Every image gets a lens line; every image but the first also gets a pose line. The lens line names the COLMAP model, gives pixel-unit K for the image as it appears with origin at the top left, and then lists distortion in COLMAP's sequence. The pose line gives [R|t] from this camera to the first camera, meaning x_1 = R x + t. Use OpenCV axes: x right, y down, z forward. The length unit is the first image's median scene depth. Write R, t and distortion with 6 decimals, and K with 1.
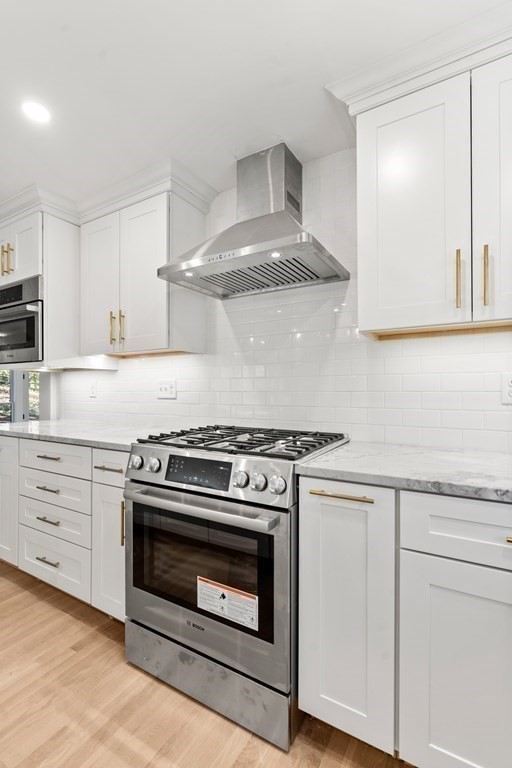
lens RADIAL K [[355.7, 0, 256.0], [0, 355.7, 384.0], [0, 0, 1]] dist [-0.004793, -0.000325]
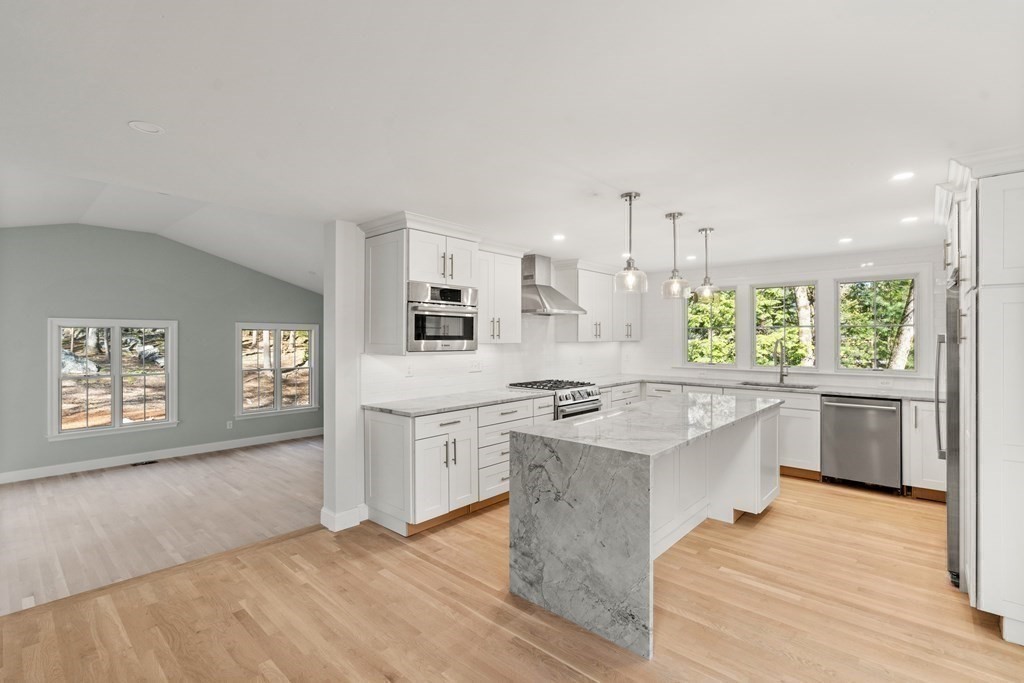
lens RADIAL K [[474.3, 0, 510.5], [0, 474.3, 336.2], [0, 0, 1]] dist [-0.004793, -0.000325]
pose [[0.193505, 0.002748, 0.981095, -3.882457], [-0.011395, 0.999935, -0.000554, -0.196238], [-0.981033, -0.011073, 0.193524, 0.841145]]
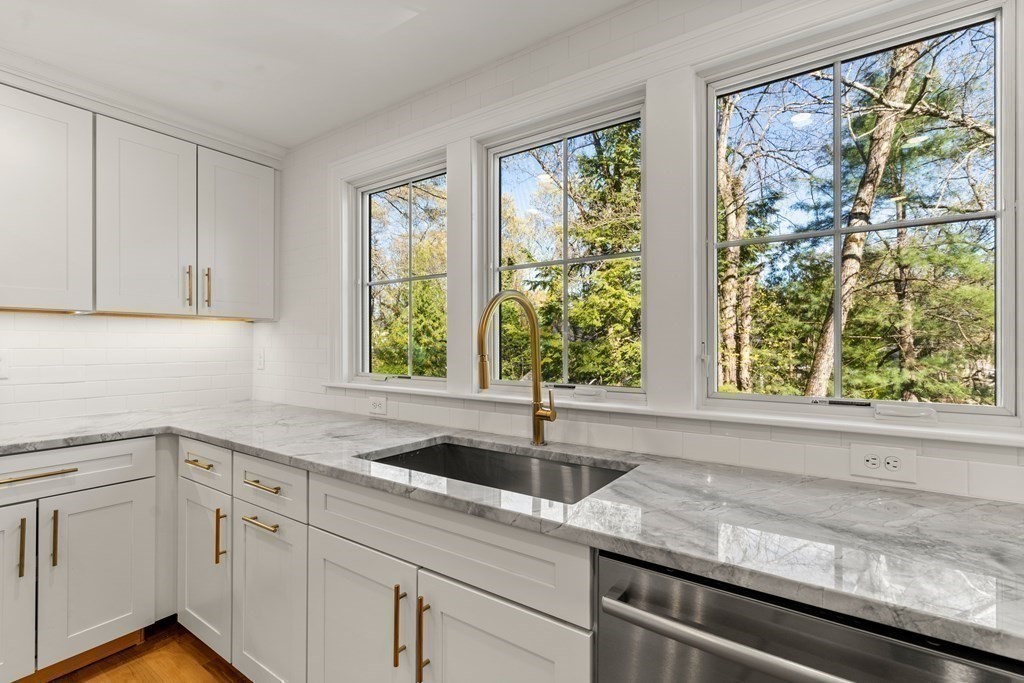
lens RADIAL K [[466.4, 0, 522.2], [0, 466.4, 342.2], [0, 0, 1]] dist [-0.000321, 0.000136]
pose [[0.057931, 0.008252, 0.998286, -0.603150], [-0.011551, 0.999904, -0.007595, -0.066856], [-0.998254, -0.011091, 0.058021, -0.699529]]
